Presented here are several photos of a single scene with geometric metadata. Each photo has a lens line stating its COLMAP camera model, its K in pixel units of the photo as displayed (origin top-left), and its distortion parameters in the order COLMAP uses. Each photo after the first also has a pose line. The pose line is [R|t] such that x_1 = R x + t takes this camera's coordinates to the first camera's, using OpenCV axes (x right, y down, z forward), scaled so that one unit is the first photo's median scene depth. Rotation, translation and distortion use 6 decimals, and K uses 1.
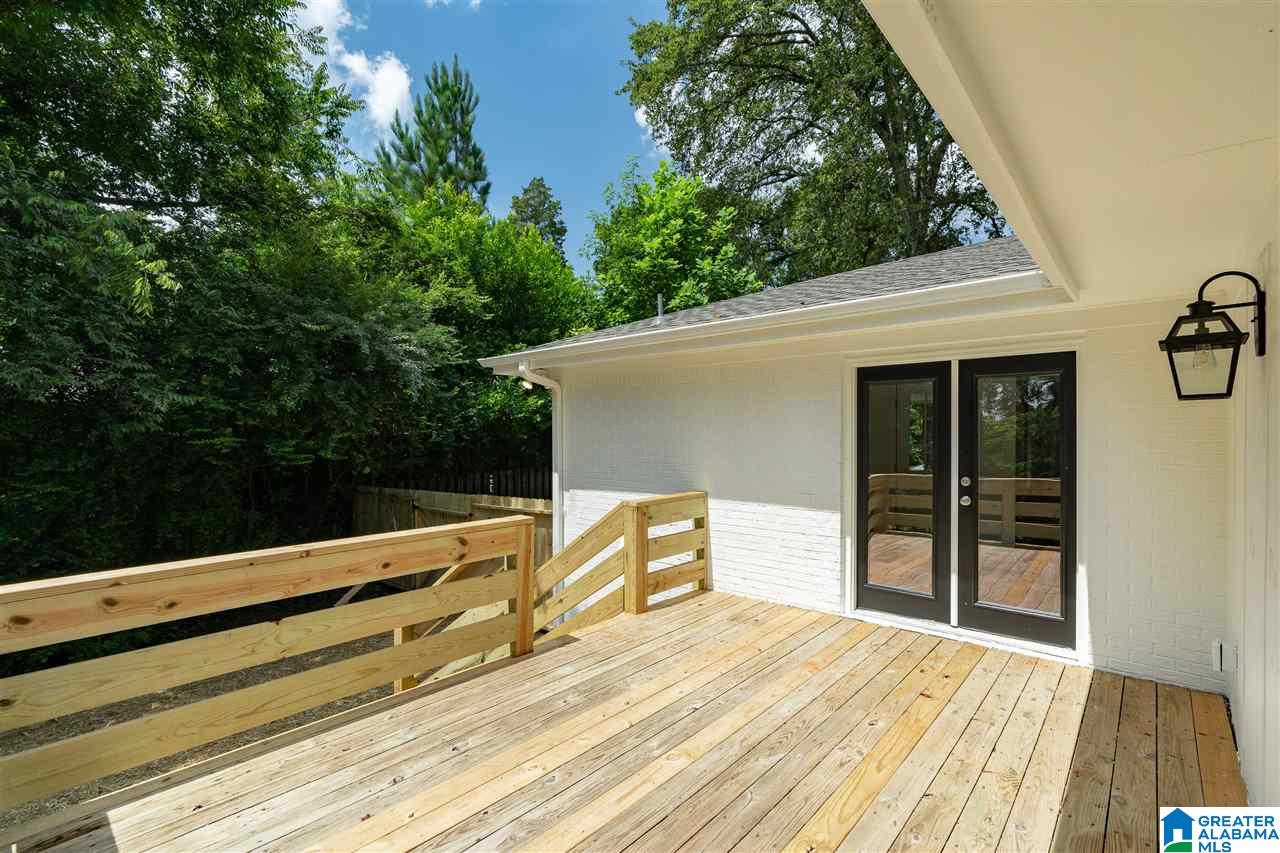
lens RADIAL K [[580.4, 0, 632.8], [0, 580.4, 431.1], [0, 0, 1]] dist [-0.000708, 0.000531]
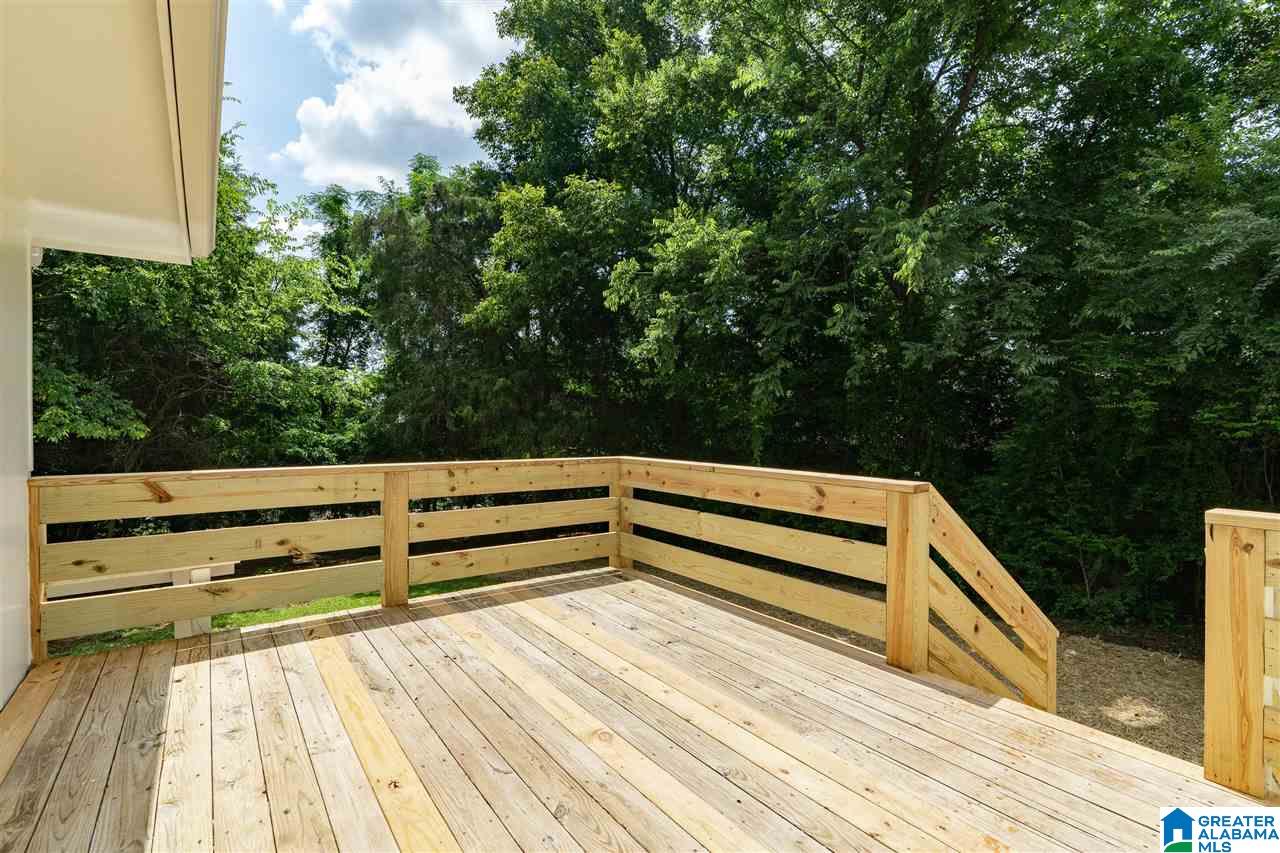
lens RADIAL K [[580.4, 0, 631.9], [0, 580.4, 423.2], [0, 0, 1]] dist [-0.000708, 0.000531]
pose [[-0.200792, 0.010689, -0.979576, 0.768534], [0.001553, 0.999943, 0.010593, 0.085651], [0.979633, 0.000605, -0.200797, 1.049065]]
